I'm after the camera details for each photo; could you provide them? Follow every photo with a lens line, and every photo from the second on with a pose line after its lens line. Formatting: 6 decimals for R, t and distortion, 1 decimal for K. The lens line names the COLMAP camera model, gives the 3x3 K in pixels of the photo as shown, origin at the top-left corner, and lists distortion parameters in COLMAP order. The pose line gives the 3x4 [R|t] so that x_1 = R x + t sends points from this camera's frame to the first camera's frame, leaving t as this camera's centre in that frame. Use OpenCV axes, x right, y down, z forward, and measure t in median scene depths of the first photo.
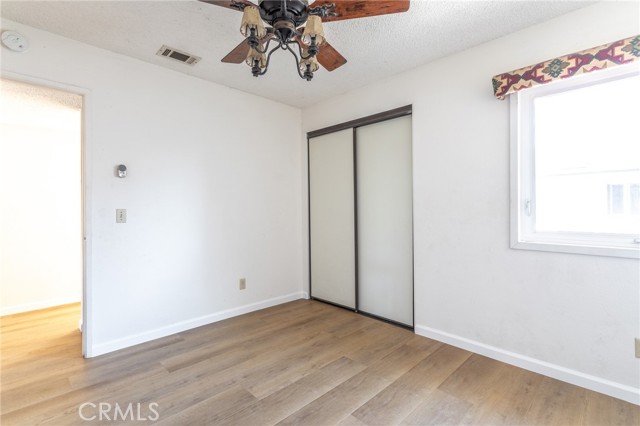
lens RADIAL K [[301.9, 0, 319.8], [0, 301.9, 211.1], [0, 0, 1]] dist [0.001936, 0.000541]
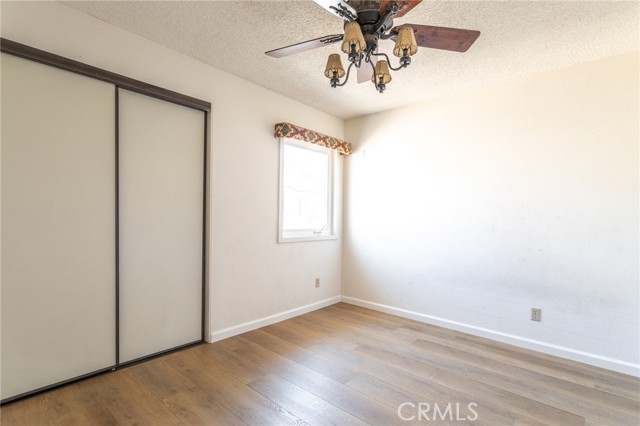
lens RADIAL K [[308.5, 0, 320.0], [0, 308.5, 221.5], [0, 0, 1]] dist [-0.000276, 0.000004]
pose [[-0.076124, -0.015674, 0.996975, -0.845207], [-0.012243, 0.999816, 0.014784, -0.003068], [-0.997023, -0.011081, -0.076302, 0.898133]]
